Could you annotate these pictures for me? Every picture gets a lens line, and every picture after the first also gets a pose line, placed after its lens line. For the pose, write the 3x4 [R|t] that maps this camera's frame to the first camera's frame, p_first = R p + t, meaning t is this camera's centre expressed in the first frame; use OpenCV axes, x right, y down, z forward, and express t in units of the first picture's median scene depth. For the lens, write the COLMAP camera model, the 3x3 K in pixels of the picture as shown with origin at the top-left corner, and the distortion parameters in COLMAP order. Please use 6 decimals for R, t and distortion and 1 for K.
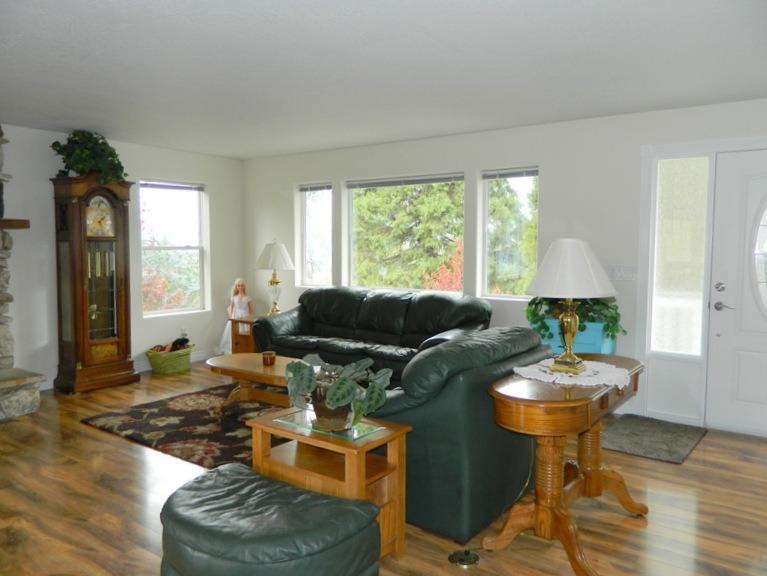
lens RADIAL K [[598.5, 0, 381.2], [0, 598.5, 280.7], [0, 0, 1]] dist [0.021824, -0.012320]
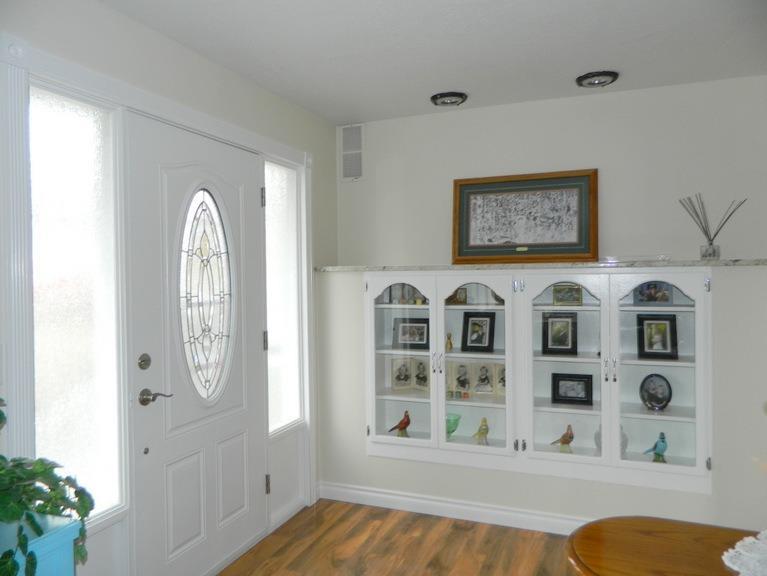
lens RADIAL K [[577.1, 0, 387.5], [0, 577.1, 286.7], [0, 0, 1]] dist [0.003790, 0.001128]
pose [[-0.259134, -0.013164, 0.965752, 0.009035], [0.075961, 0.996532, 0.033966, -0.043630], [-0.962850, 0.082161, -0.257235, 0.708543]]
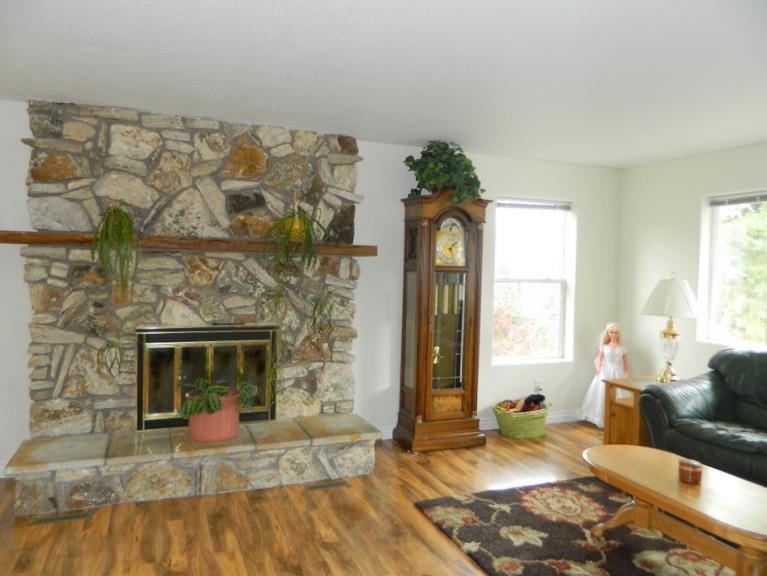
lens RADIAL K [[577.1, 0, 382.9], [0, 577.1, 284.9], [0, 0, 1]] dist [0.003790, 0.001128]
pose [[0.851425, 0.036701, -0.523190, -0.128536], [-0.054797, 0.998314, -0.019145, -0.027274], [0.521605, 0.044970, 0.852001, 0.274130]]
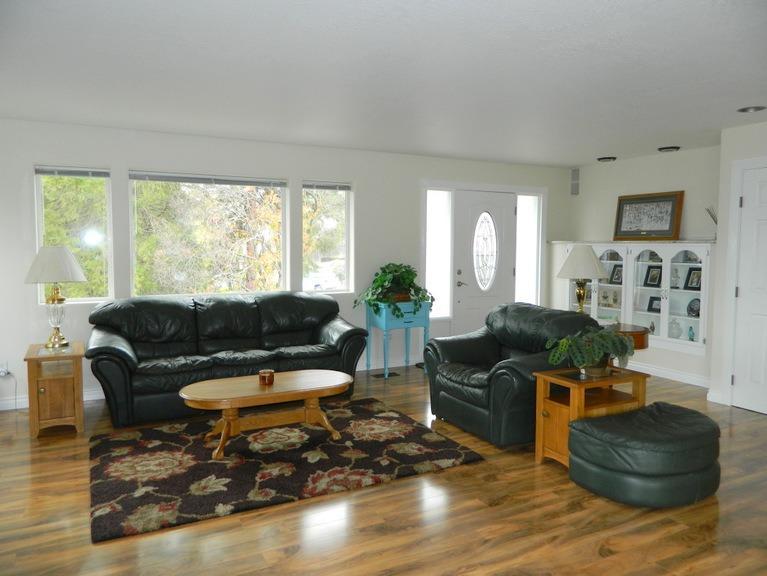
lens RADIAL K [[577.1, 0, 376.9], [0, 577.1, 284.5], [0, 0, 1]] dist [0.003790, 0.001128]
pose [[0.428607, -0.061220, 0.901414, -0.731746], [0.055818, 0.997590, 0.041211, -0.026193], [-0.901765, 0.032652, 0.430992, 0.406497]]
